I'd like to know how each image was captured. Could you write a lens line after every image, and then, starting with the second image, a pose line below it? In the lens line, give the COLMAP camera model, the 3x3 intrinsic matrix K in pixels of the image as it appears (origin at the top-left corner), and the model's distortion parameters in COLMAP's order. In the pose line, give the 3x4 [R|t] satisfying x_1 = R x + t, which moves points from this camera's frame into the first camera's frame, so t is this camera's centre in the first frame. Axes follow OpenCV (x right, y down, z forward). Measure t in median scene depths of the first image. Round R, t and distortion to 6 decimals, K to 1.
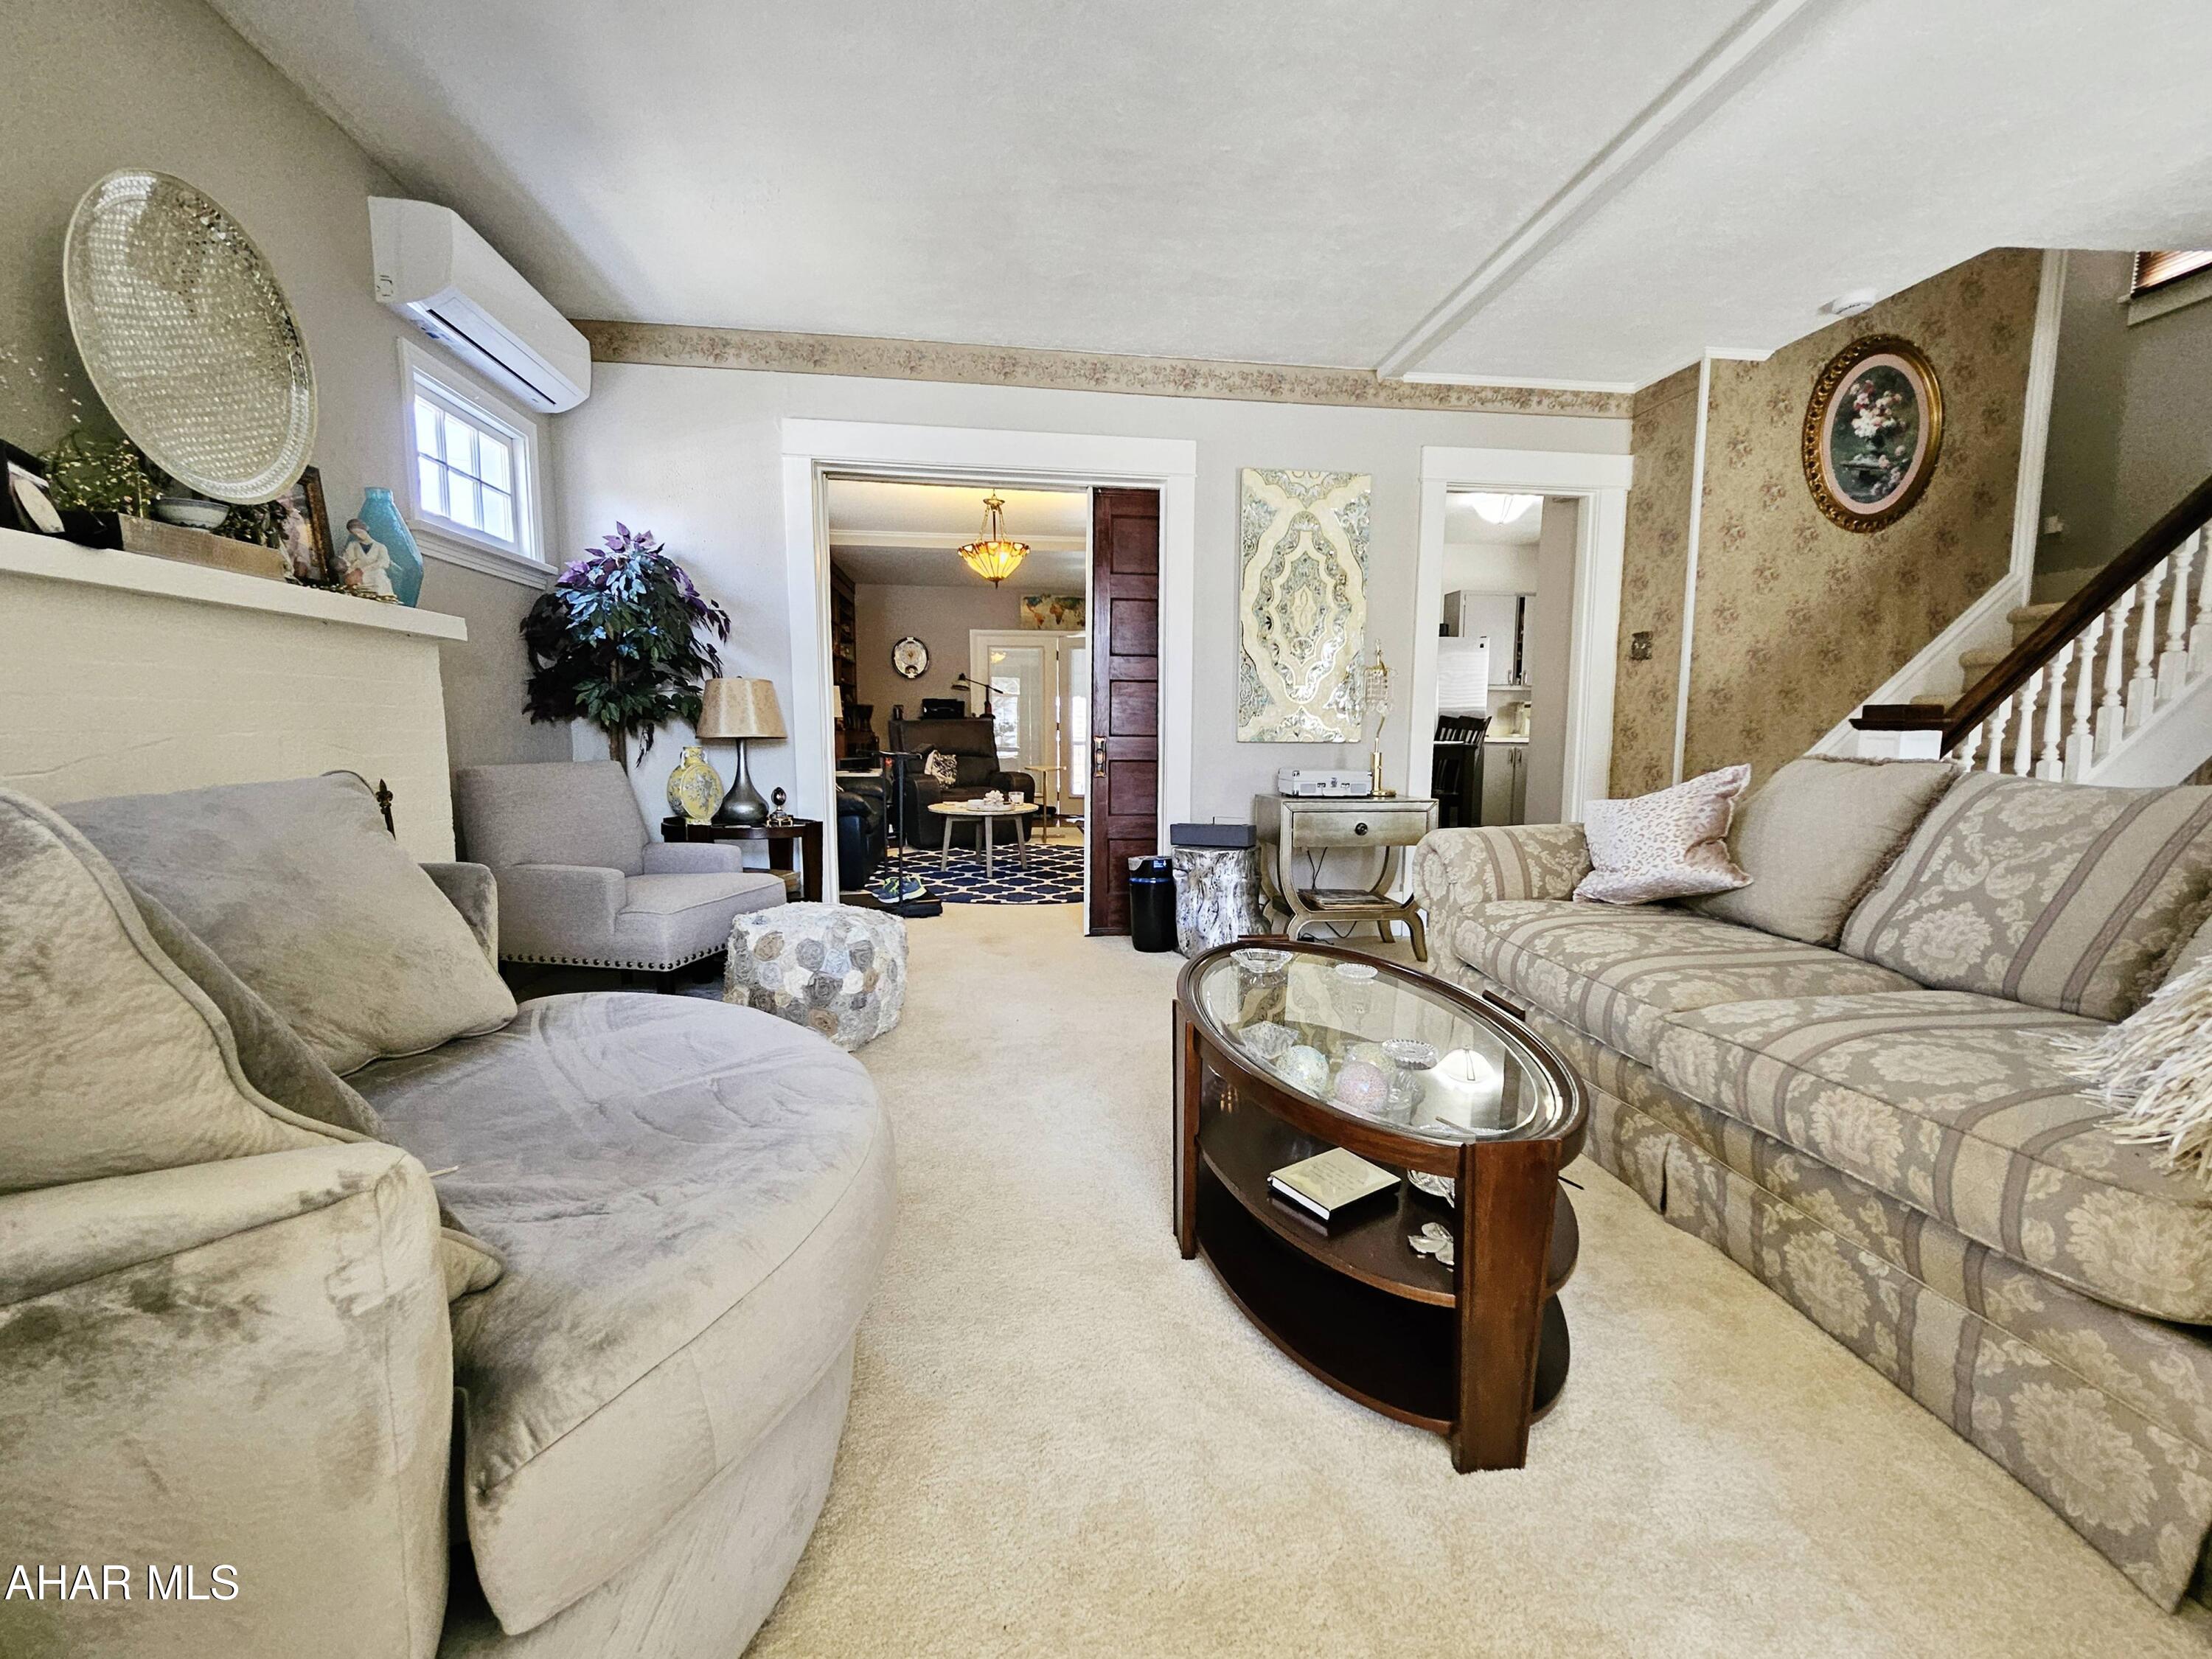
lens RADIAL K [[953.4, 0, 1112.0], [0, 953.4, 835.3], [0, 0, 1]] dist [0.009173, -0.000722]
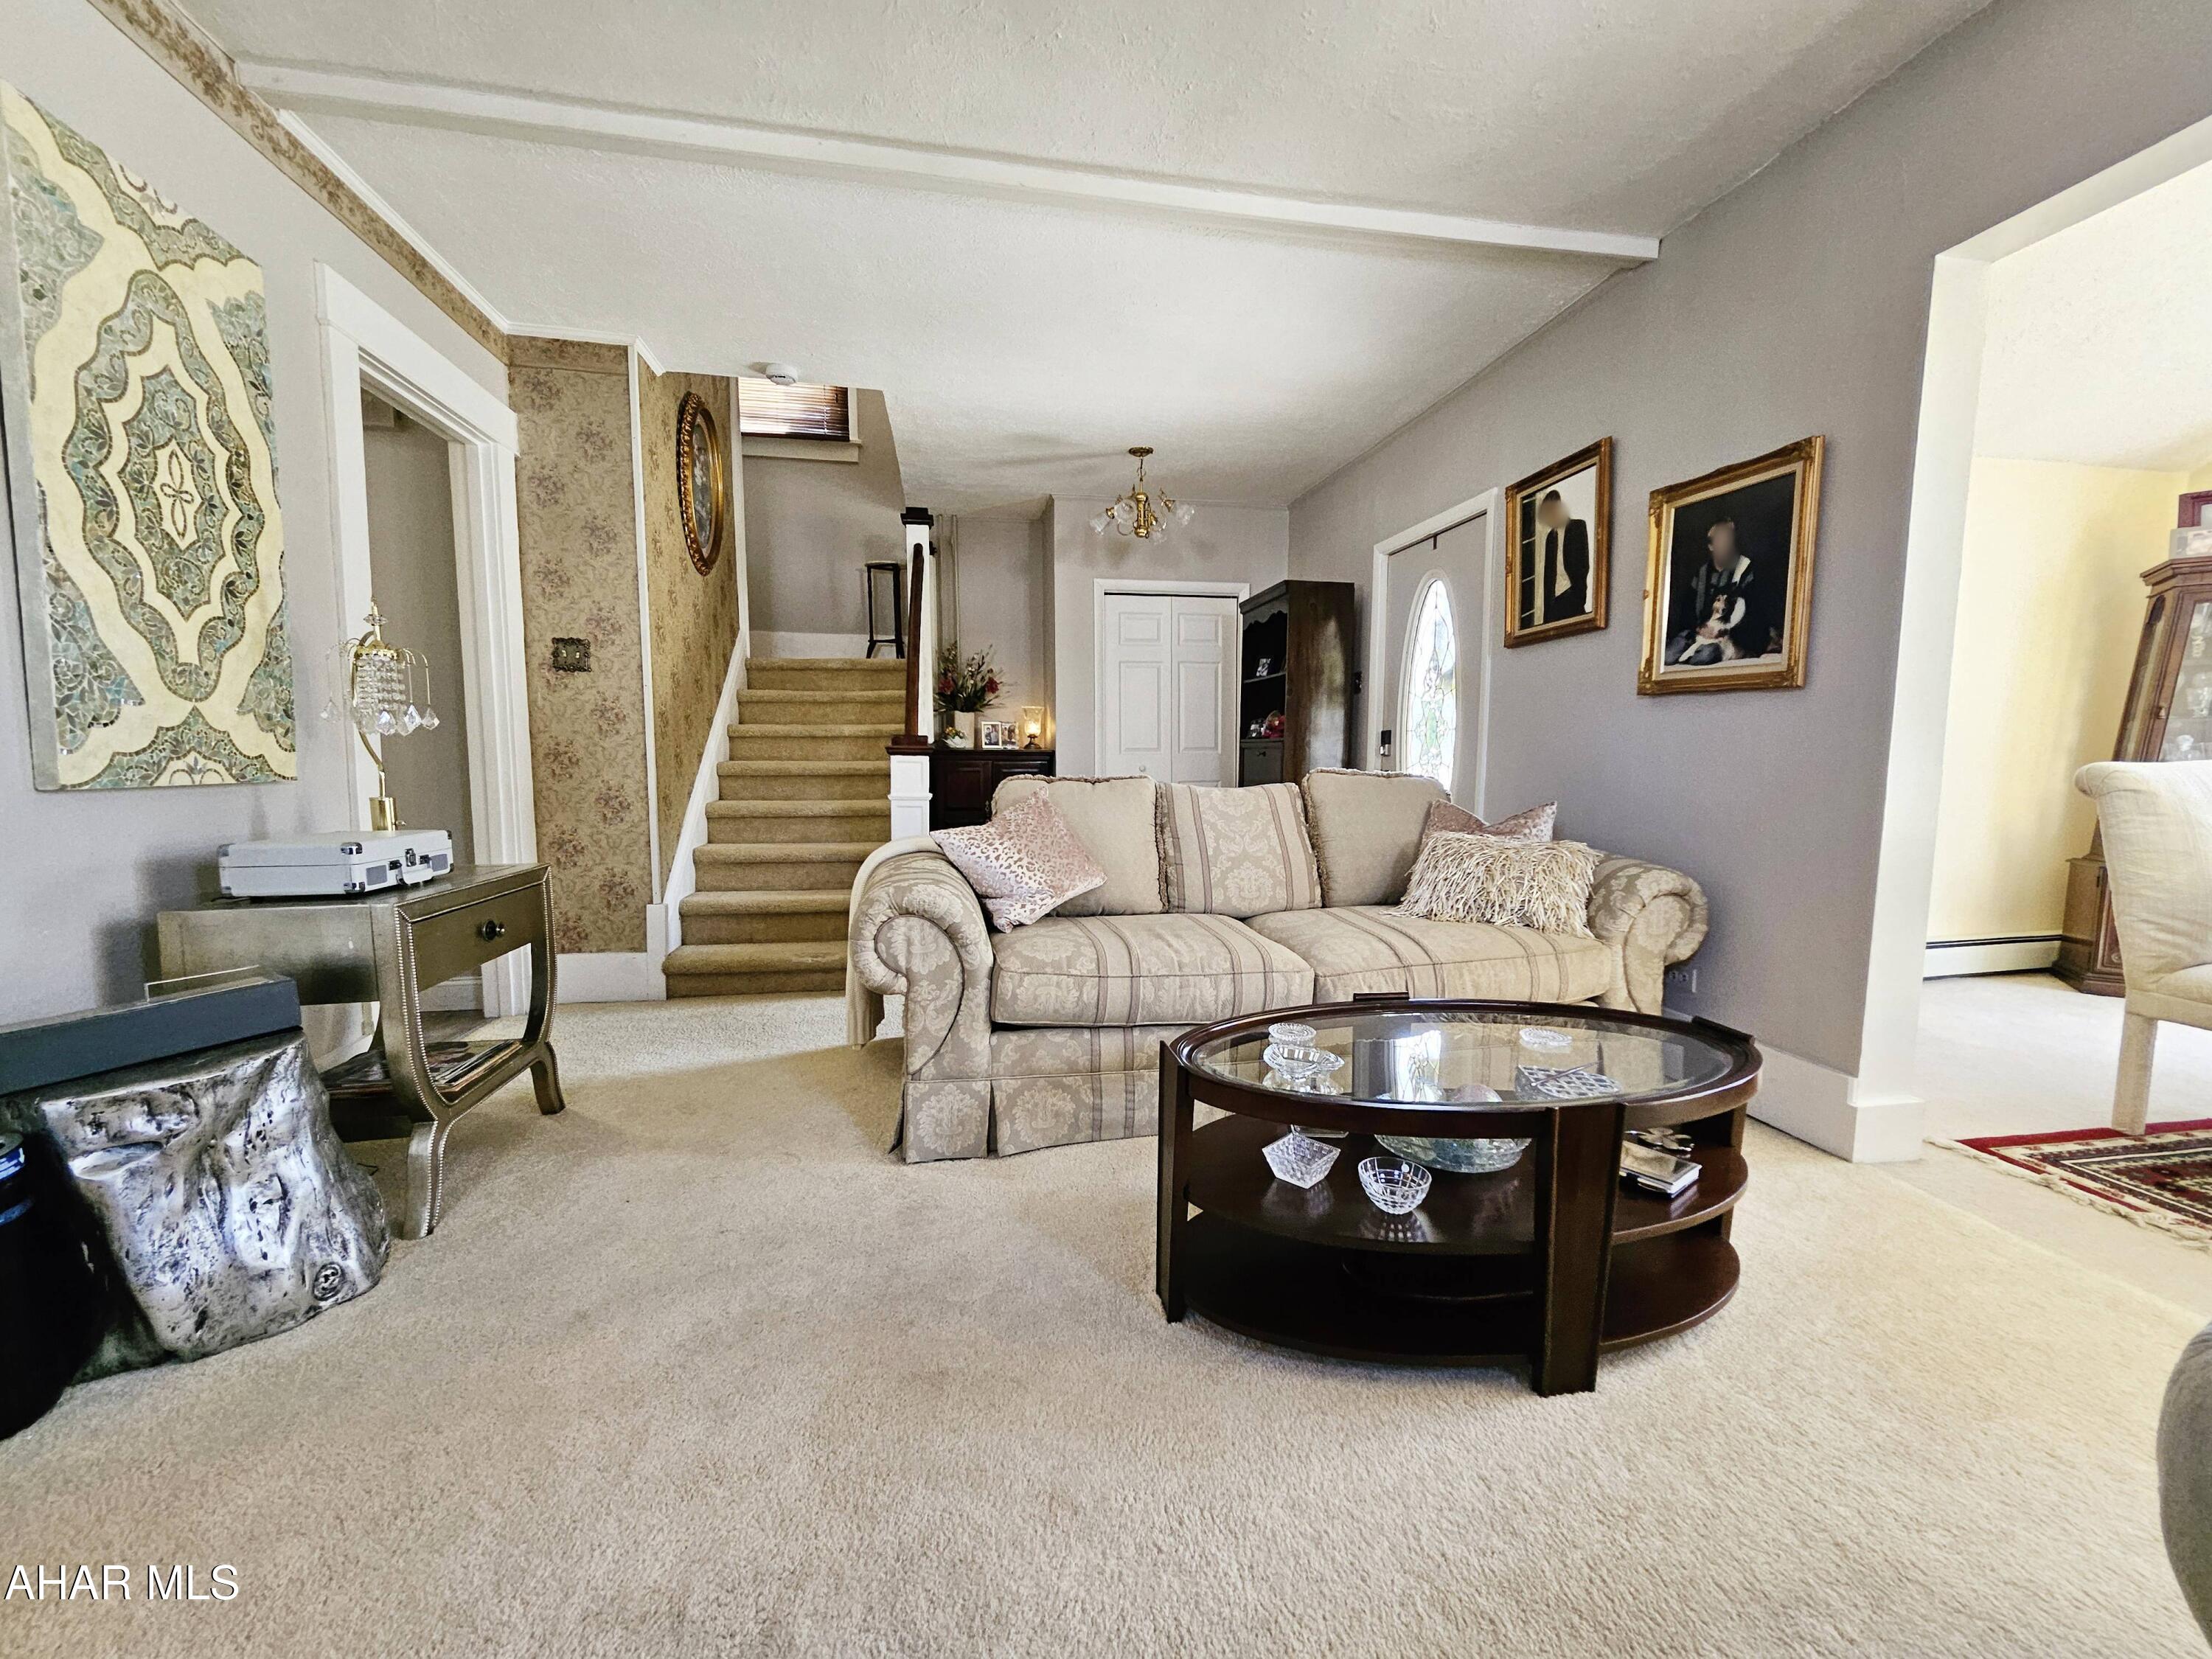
lens RADIAL K [[874.8, 0, 1116.5], [0, 874.8, 833.4], [0, 0, 1]] dist [0.001278, -0.000373]
pose [[-0.071203, -0.096134, 0.992818, -0.288281], [0.107712, 0.988783, 0.103468, -0.079067], [-0.991629, 0.114306, -0.060050, 0.659357]]
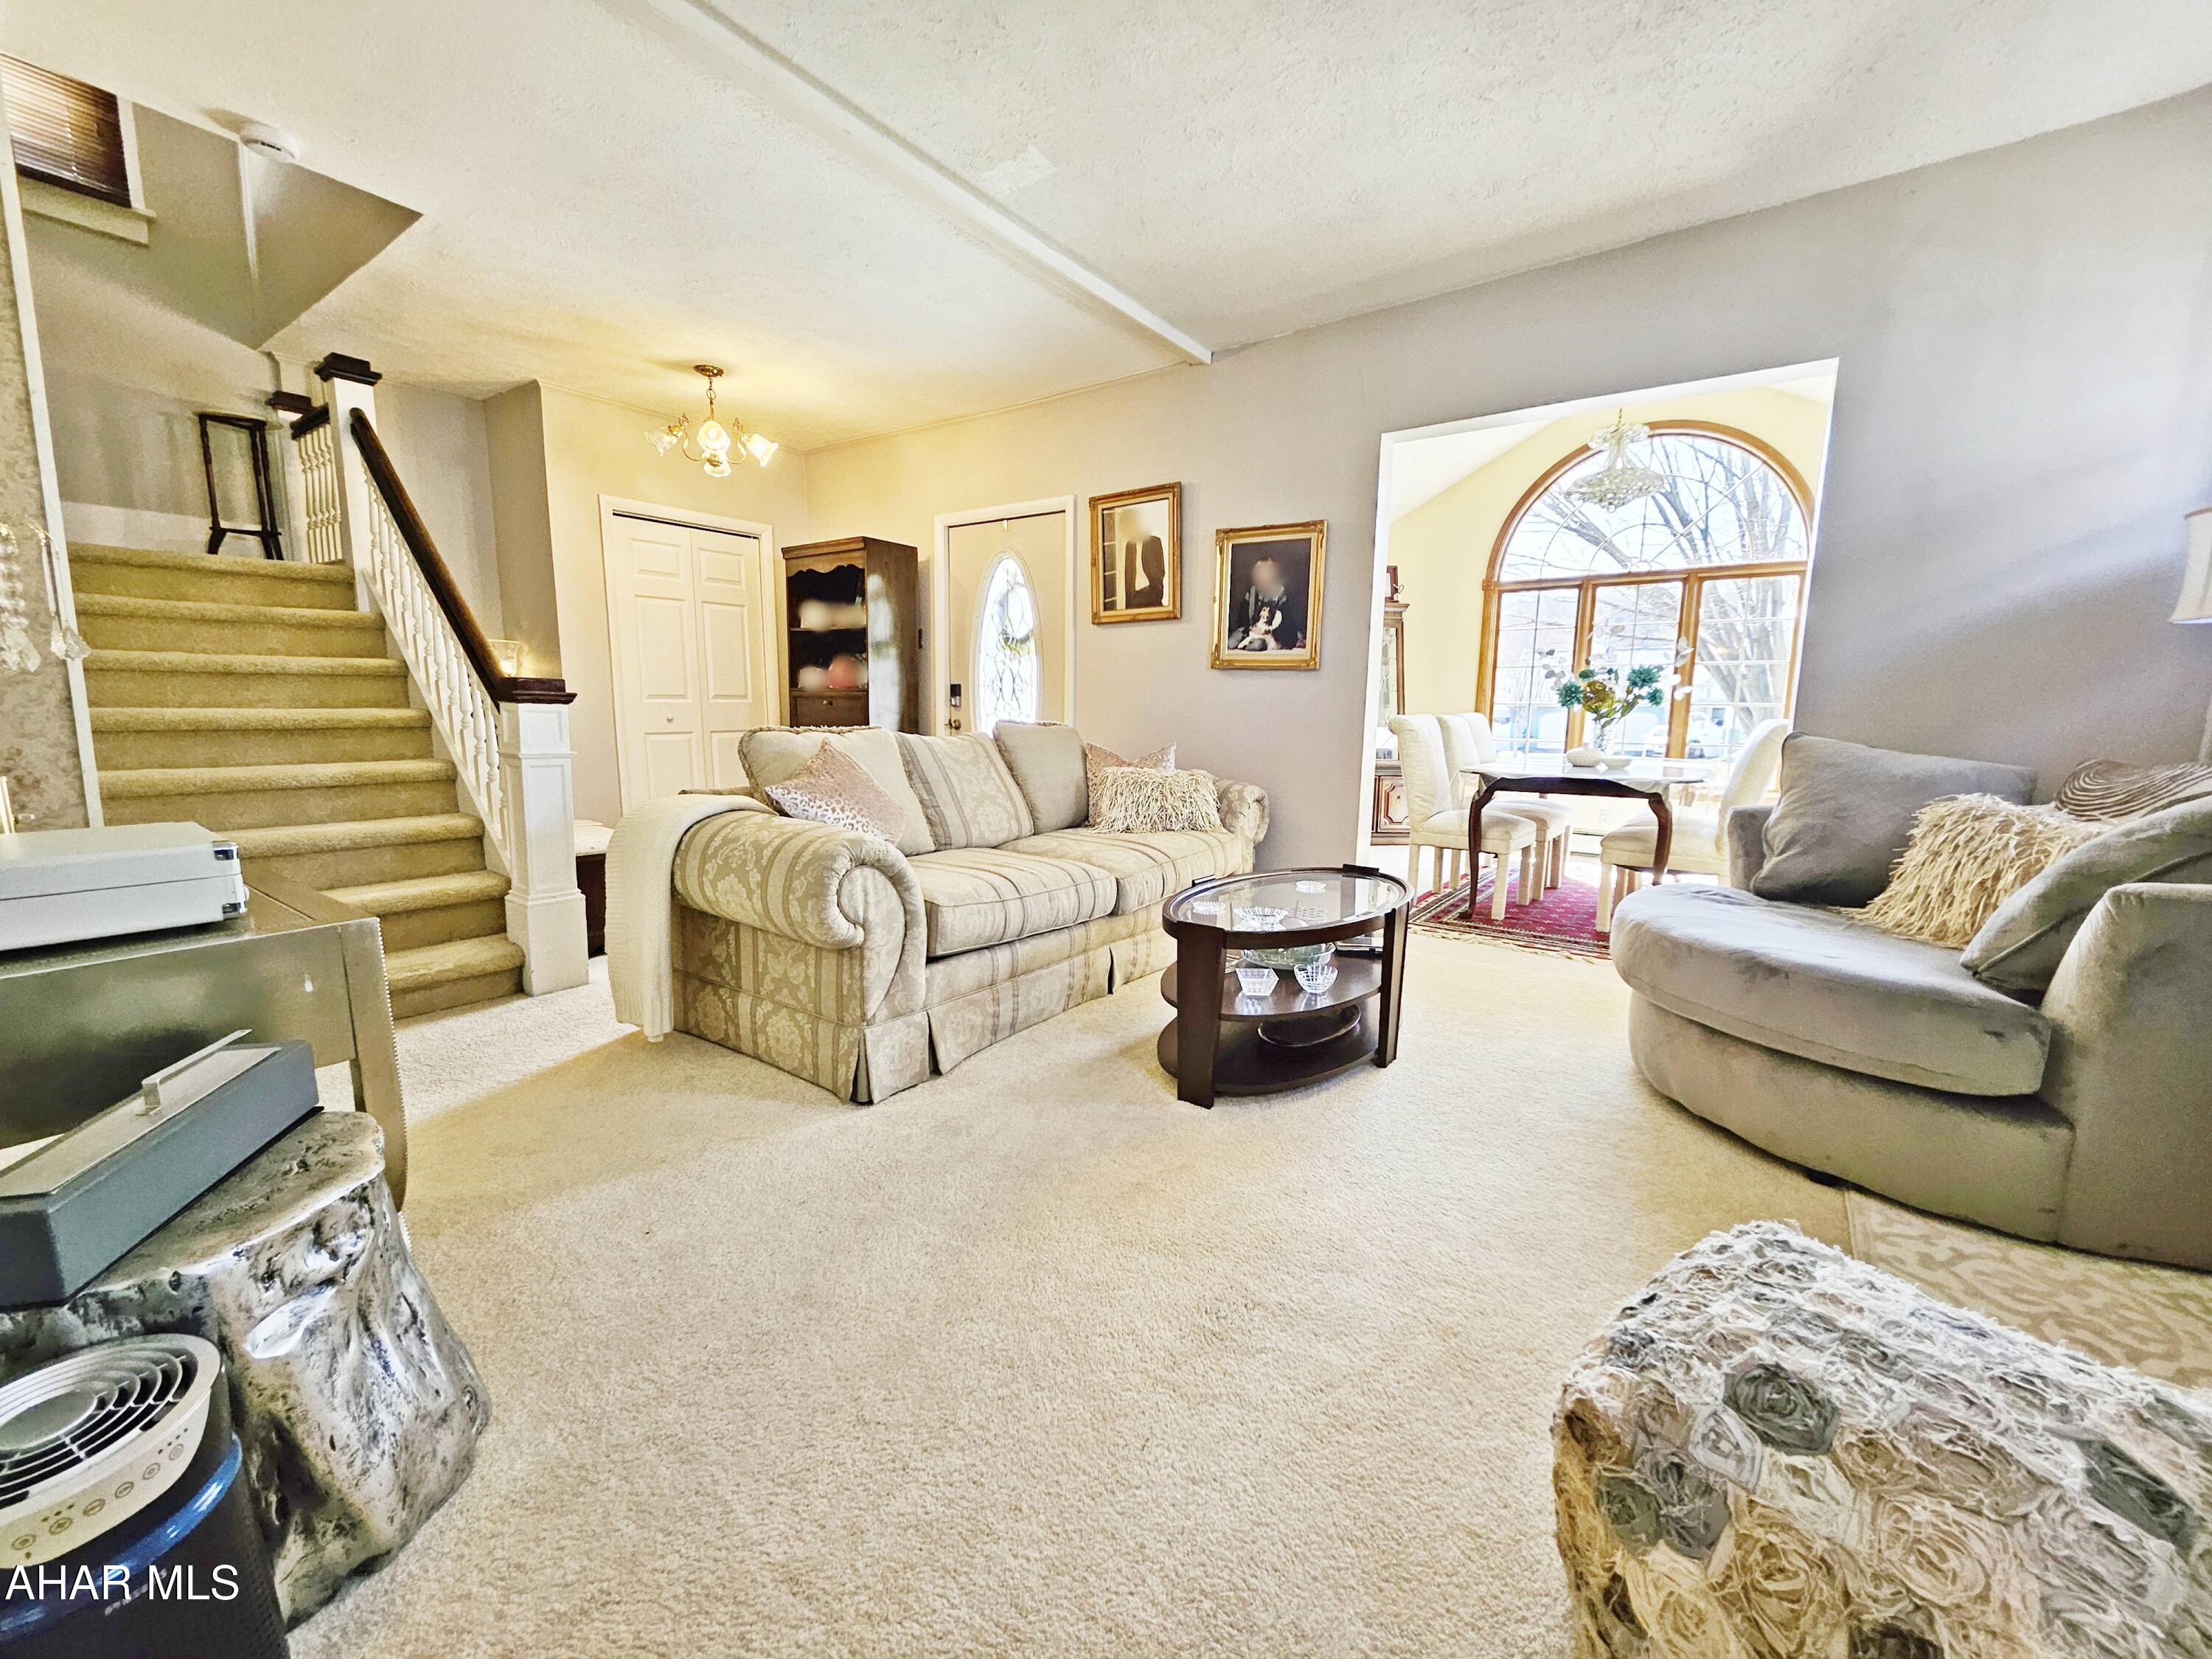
lens RADIAL K [[874.8, 0, 1116.5], [0, 874.8, 833.4], [0, 0, 1]] dist [0.001278, -0.000373]
pose [[-0.744231, -0.111573, 0.658538, -0.226169], [0.056136, 0.972013, 0.228123, -0.124840], [-0.665559, 0.206744, -0.717138, 1.053023]]
